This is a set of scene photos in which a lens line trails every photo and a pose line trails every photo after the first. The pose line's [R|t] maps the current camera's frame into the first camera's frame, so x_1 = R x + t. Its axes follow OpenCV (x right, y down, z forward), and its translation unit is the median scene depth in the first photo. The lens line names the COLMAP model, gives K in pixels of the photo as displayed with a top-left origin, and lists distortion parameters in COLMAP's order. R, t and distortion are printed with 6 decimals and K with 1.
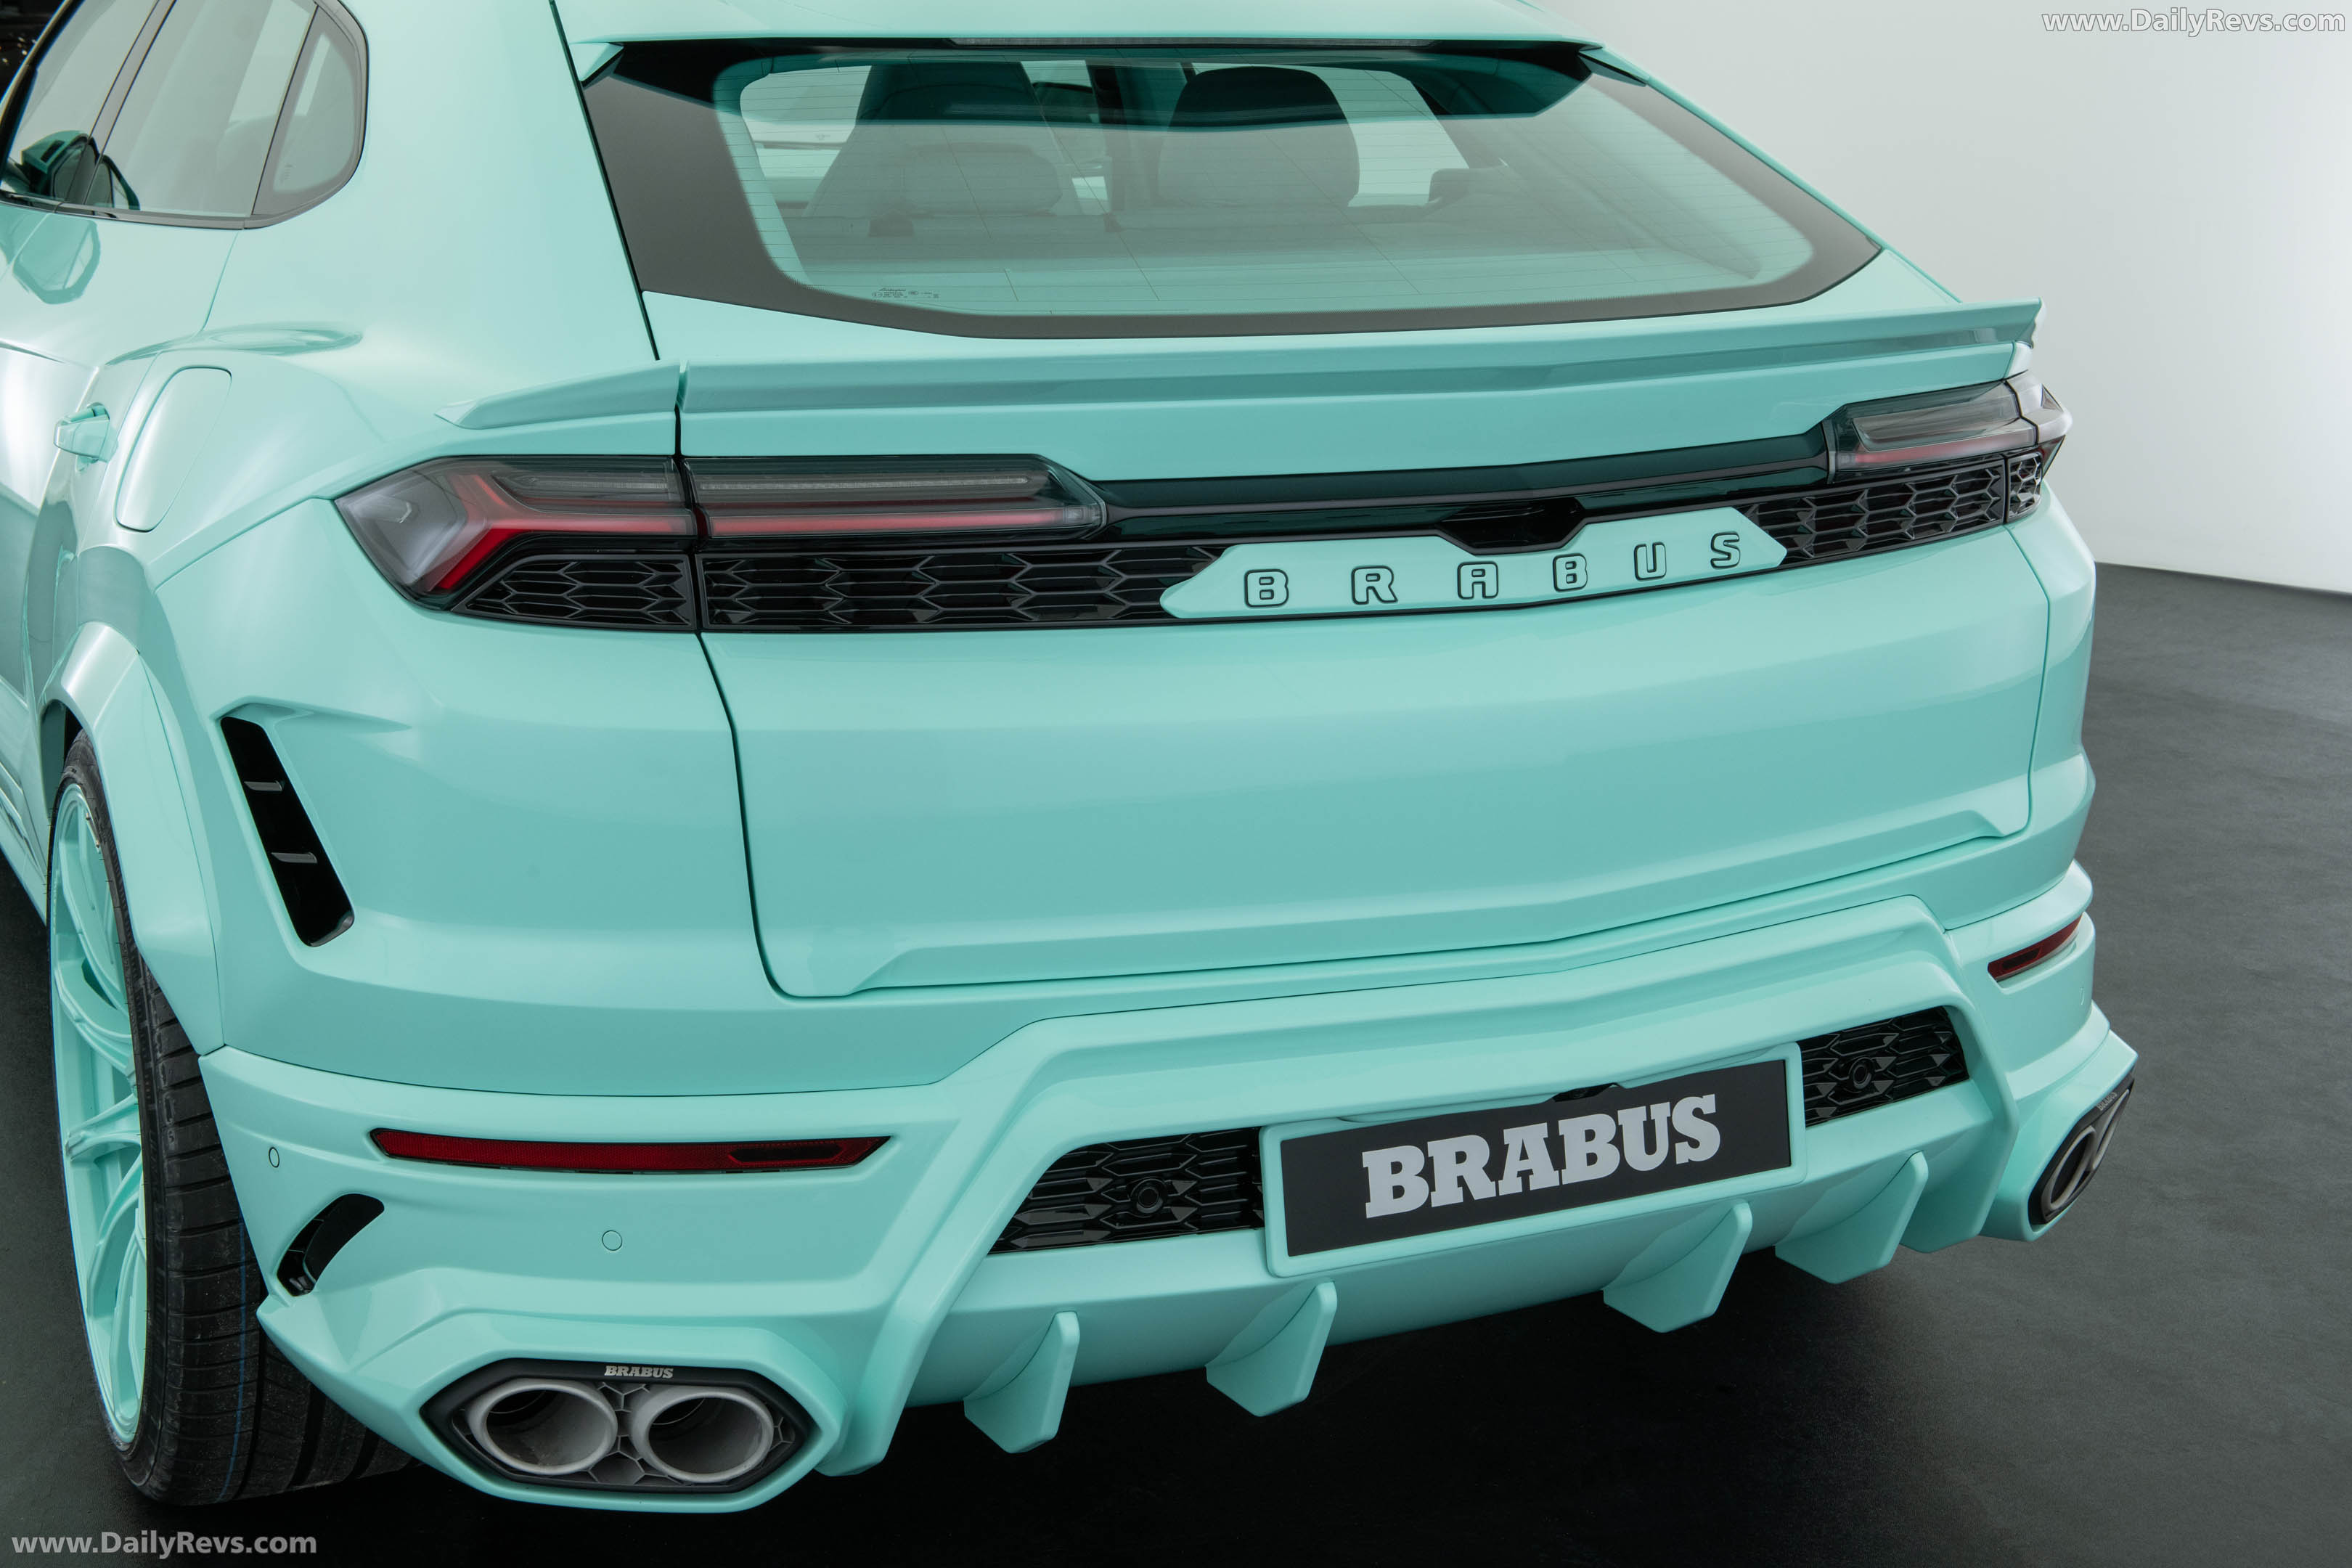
lens RADIAL K [[3328.2, 0, 1176.0], [0, 3328.2, 784.0], [0, 0, 1]] dist [0.163865, 0.017114]
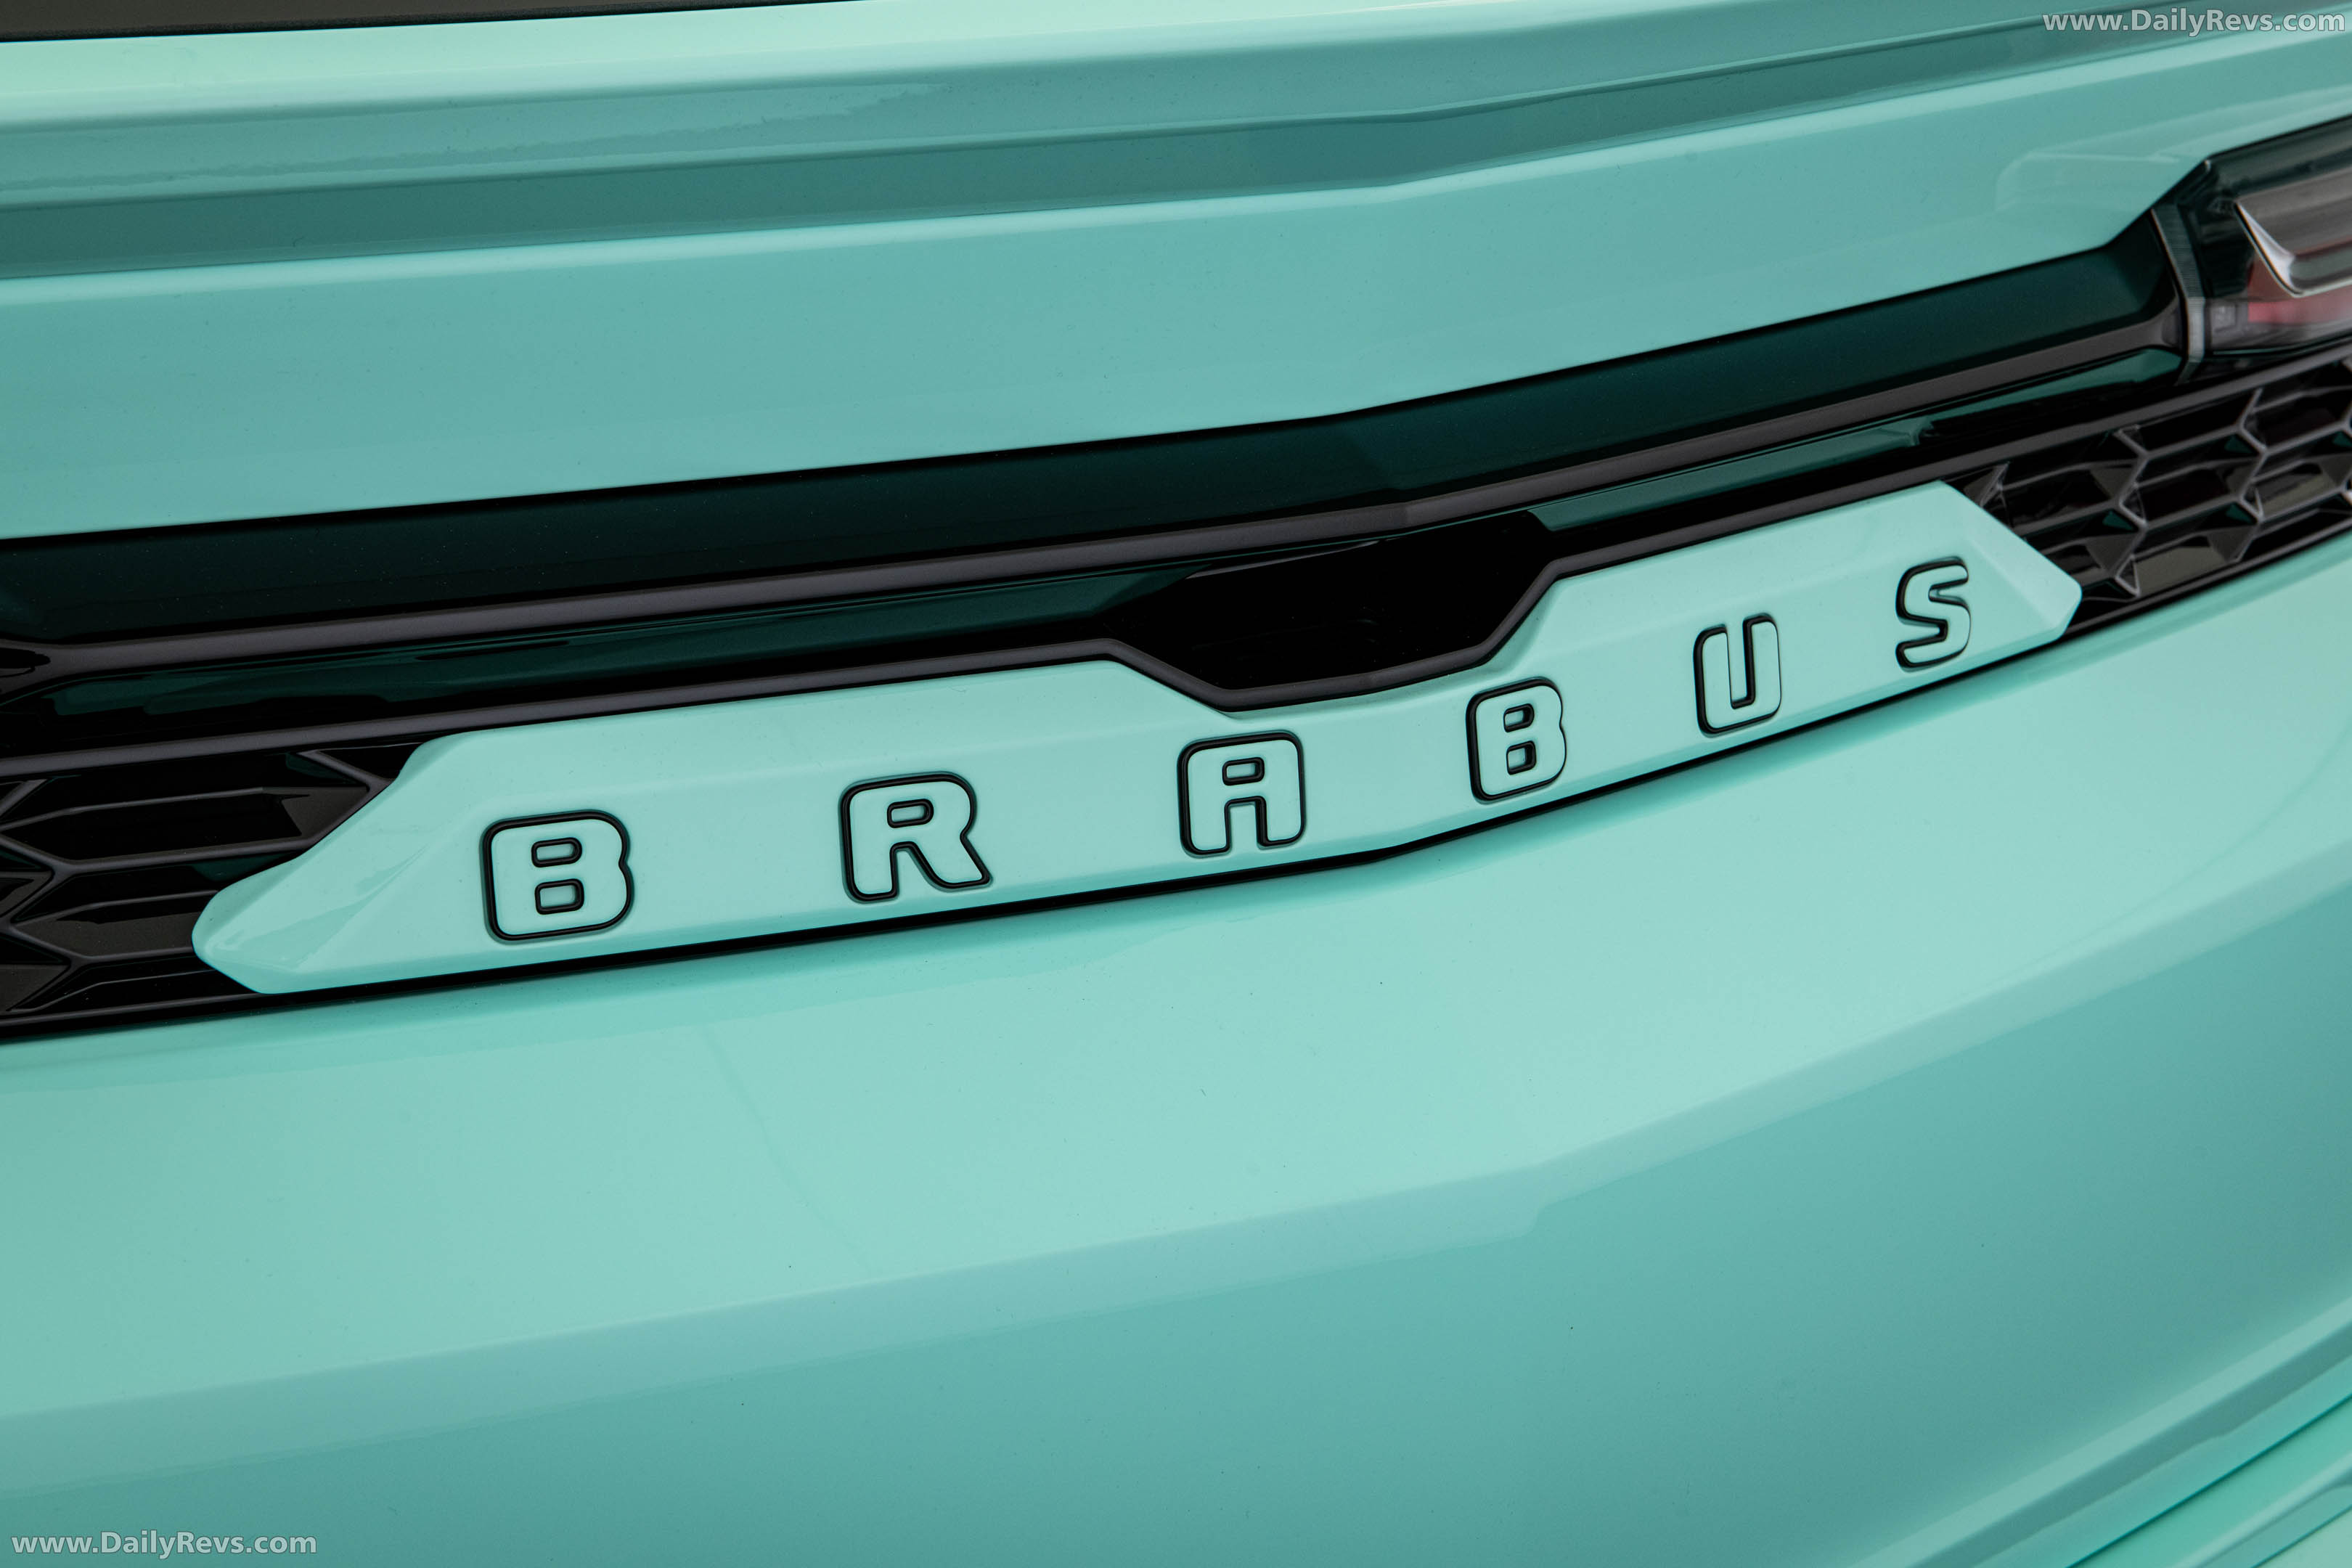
lens RADIAL K [[4507.4, 0, 1176.0], [0, 4507.4, 784.0], [0, 0, 1]] dist [0.156278, 0.017575]
pose [[0.992867, -0.041406, 0.111807, 0.036234], [0.033794, 0.997034, 0.069140, -0.090755], [-0.114338, -0.064869, 0.991322, 0.571563]]
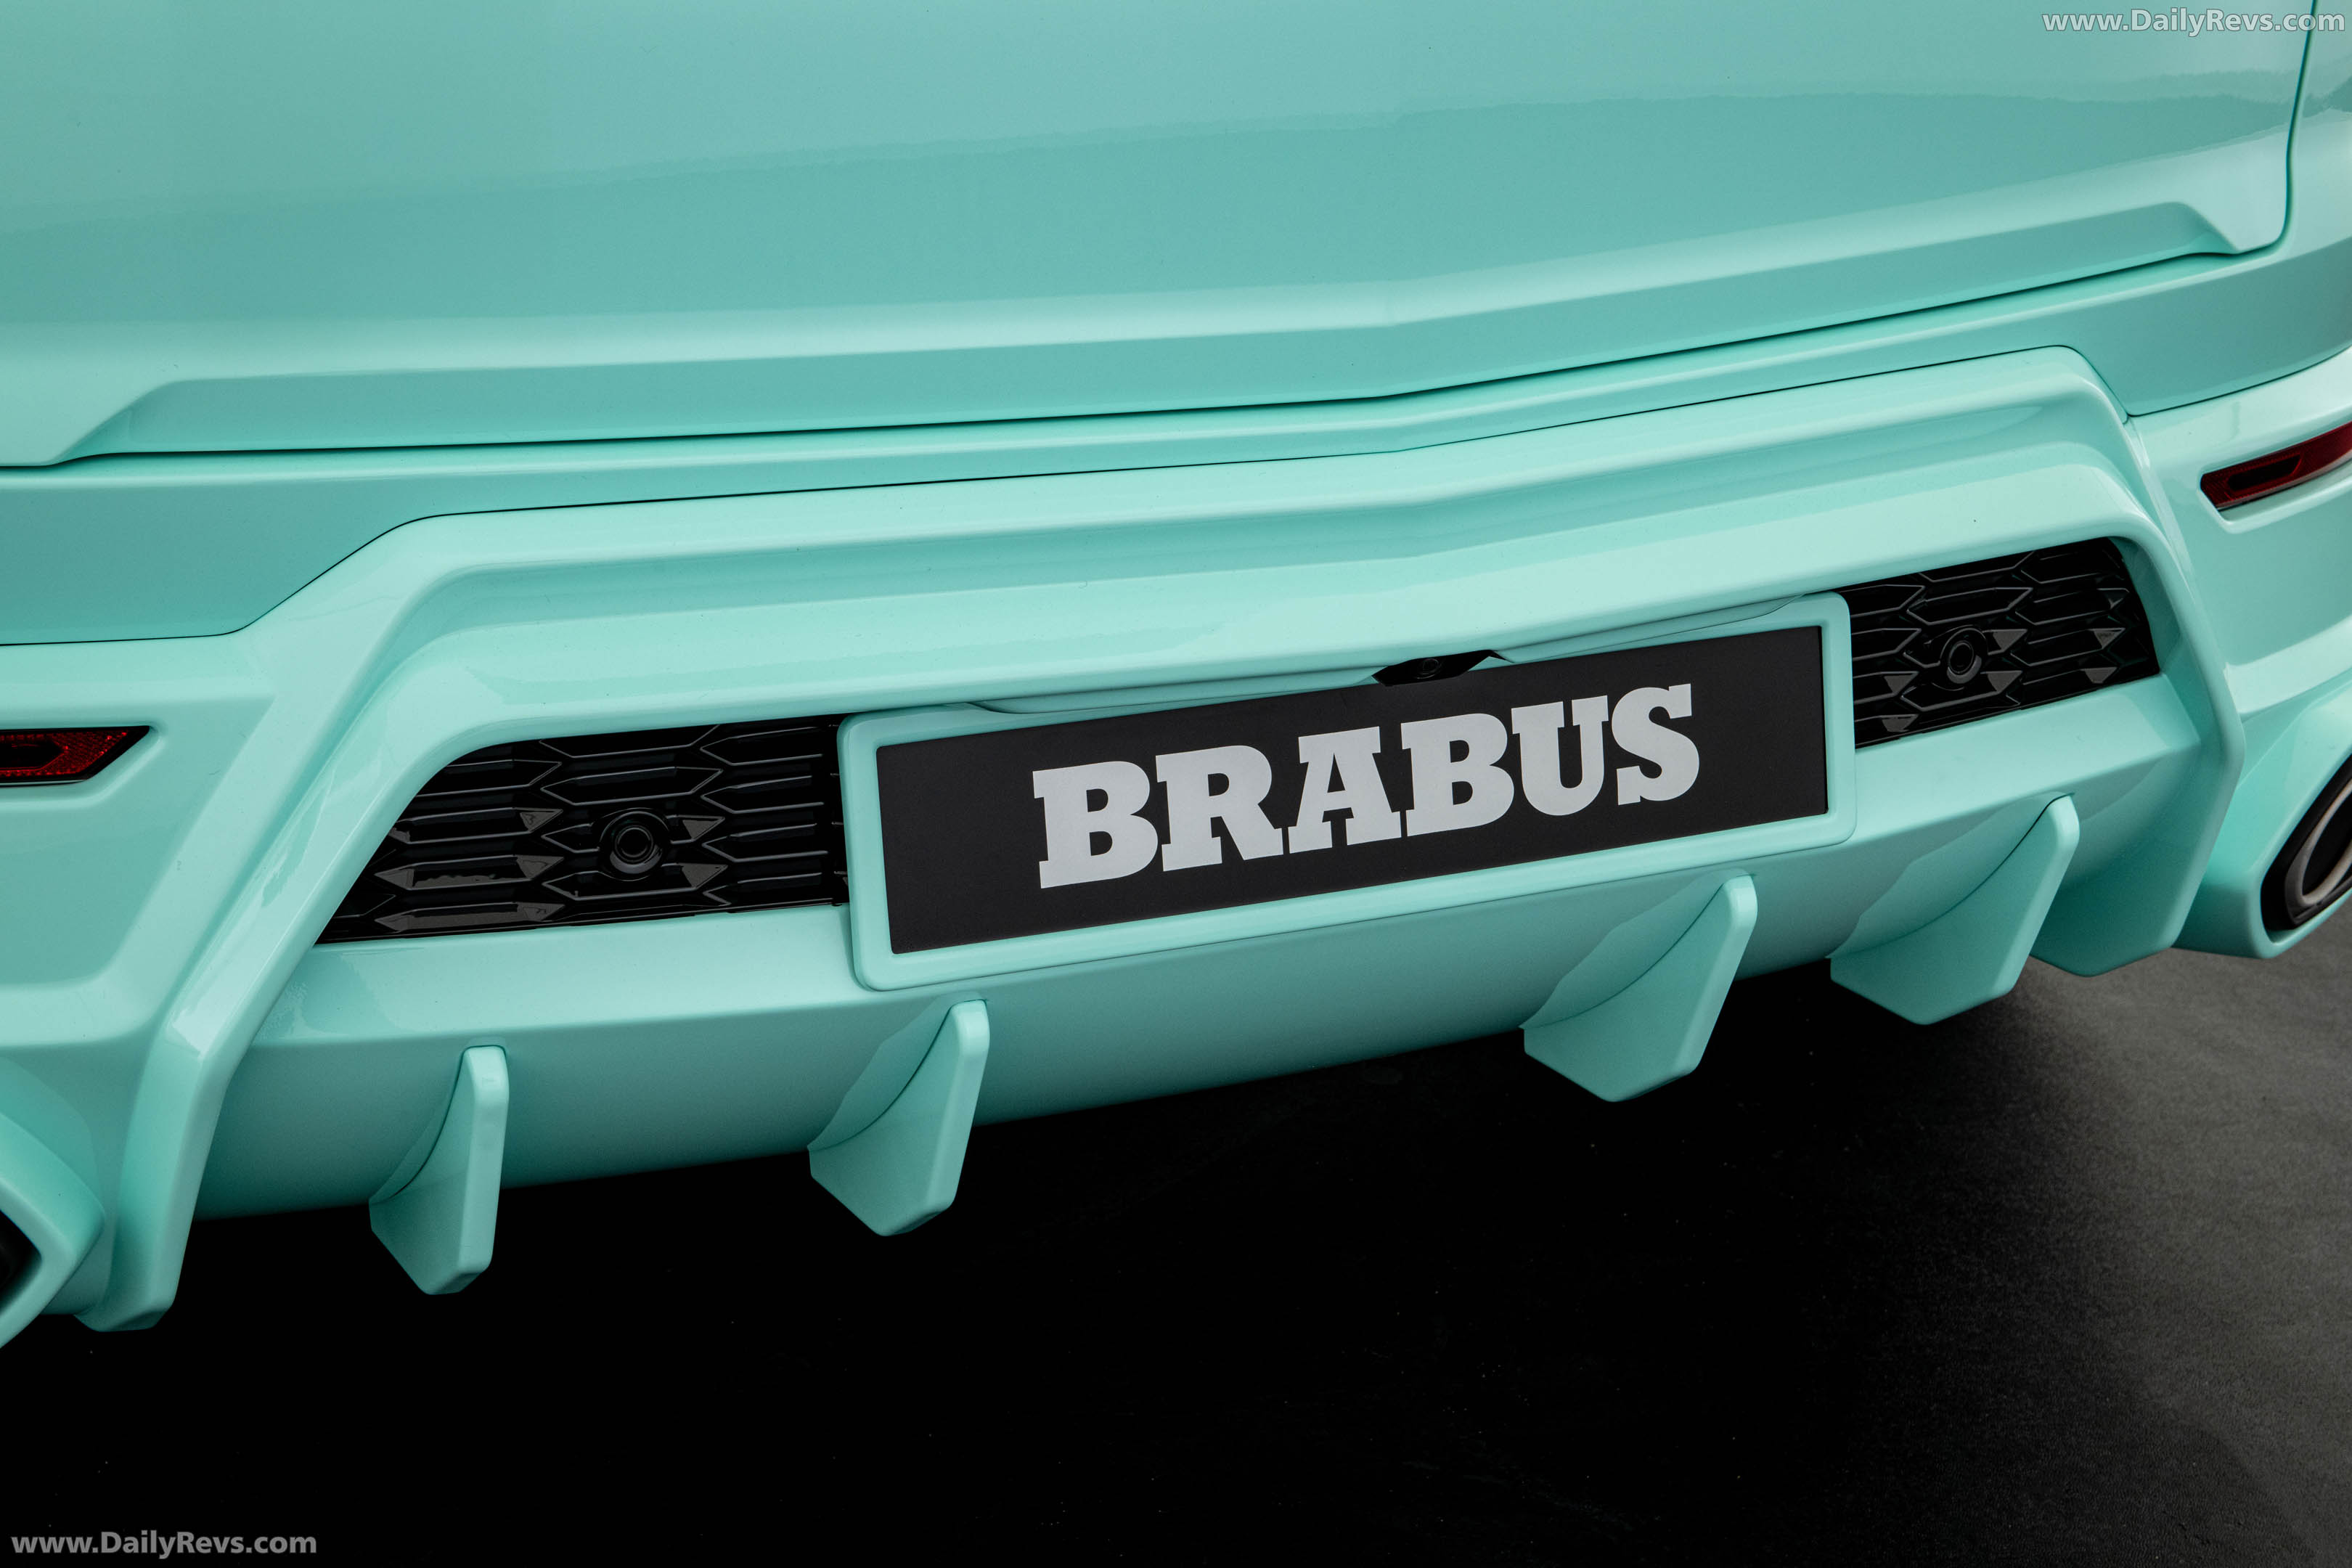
lens RADIAL K [[4267.4, 0, 1176.0], [0, 4267.4, 784.0], [0, 0, 1]] dist [0.170179, 0.050741]
pose [[0.999521, 0.009782, -0.029363, 0.099717], [-0.007434, 0.996845, 0.079023, 0.055479], [0.030044, -0.078767, 0.996440, 0.287654]]
